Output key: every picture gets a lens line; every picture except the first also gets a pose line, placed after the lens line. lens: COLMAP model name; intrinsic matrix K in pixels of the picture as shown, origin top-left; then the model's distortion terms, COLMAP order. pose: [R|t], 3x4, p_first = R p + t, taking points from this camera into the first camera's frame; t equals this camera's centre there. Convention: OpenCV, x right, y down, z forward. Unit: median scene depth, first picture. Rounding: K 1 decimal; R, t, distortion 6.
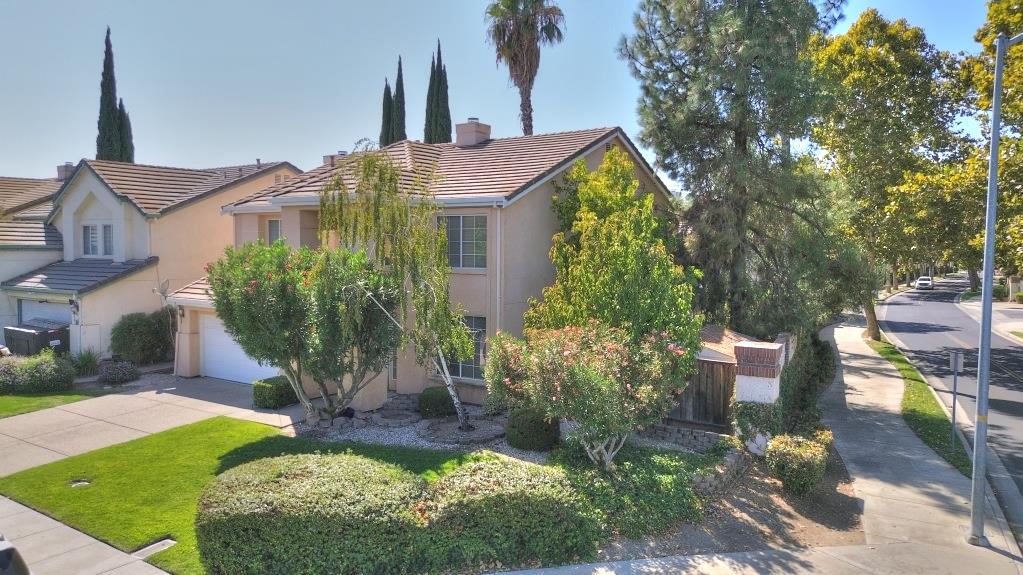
lens RADIAL K [[725.6, 0, 513.6], [0, 725.6, 287.1], [0, 0, 1]] dist [0.065263, -0.079301]
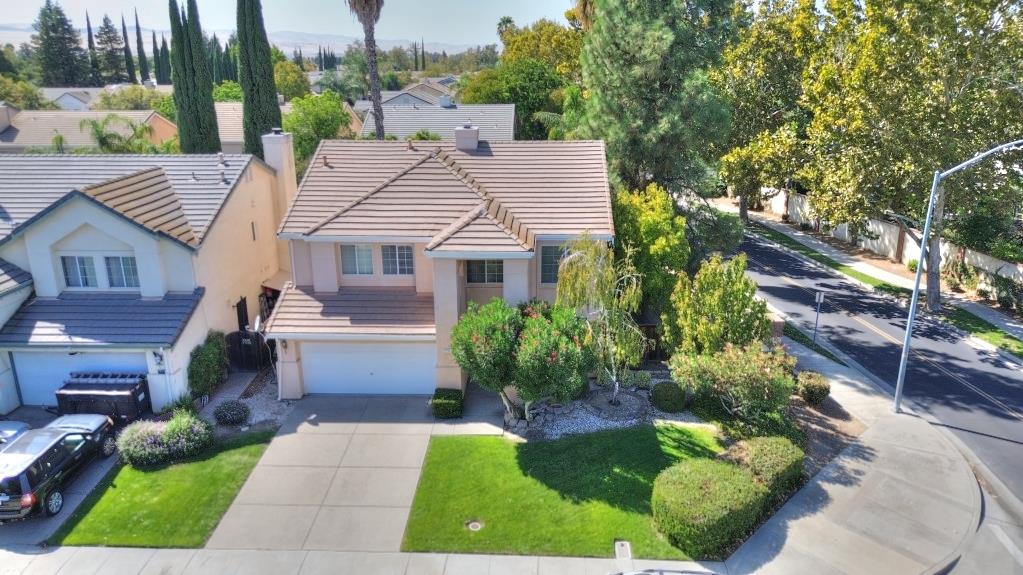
lens RADIAL K [[725.6, 0, 513.6], [0, 725.6, 287.1], [0, 0, 1]] dist [0.065263, -0.079301]
pose [[0.846777, -0.167040, 0.505041, -0.961630], [0.037415, 0.965769, 0.256693, -0.426869], [-0.530630, -0.198466, 0.824041, -0.057115]]
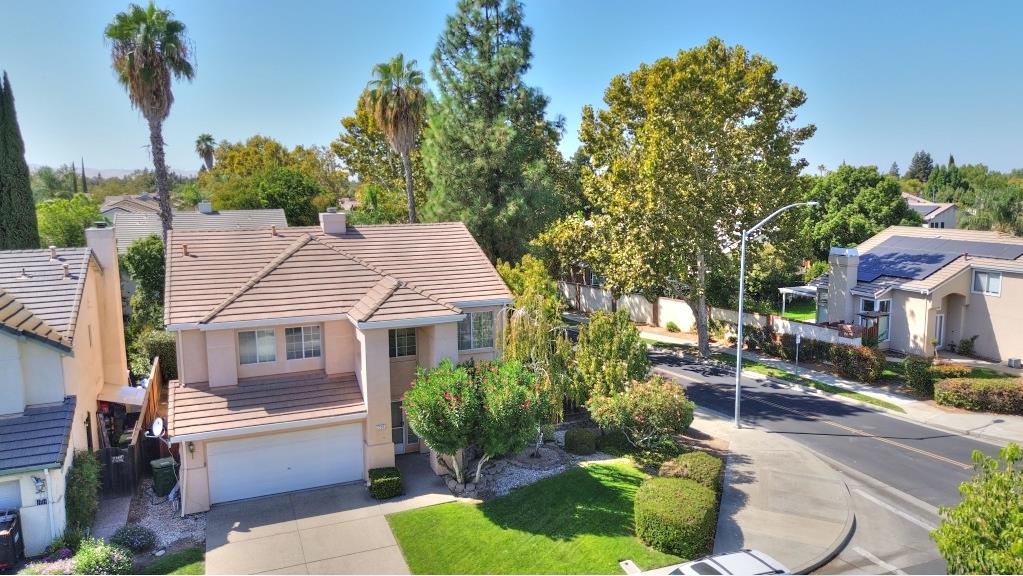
lens RADIAL K [[725.6, 0, 513.6], [0, 725.6, 287.6], [0, 0, 1]] dist [0.065263, -0.079301]
pose [[0.546252, -0.130087, 0.827457, -1.352590], [0.057140, 0.991352, 0.118132, -0.354247], [-0.835669, -0.017249, 0.548962, 0.200472]]
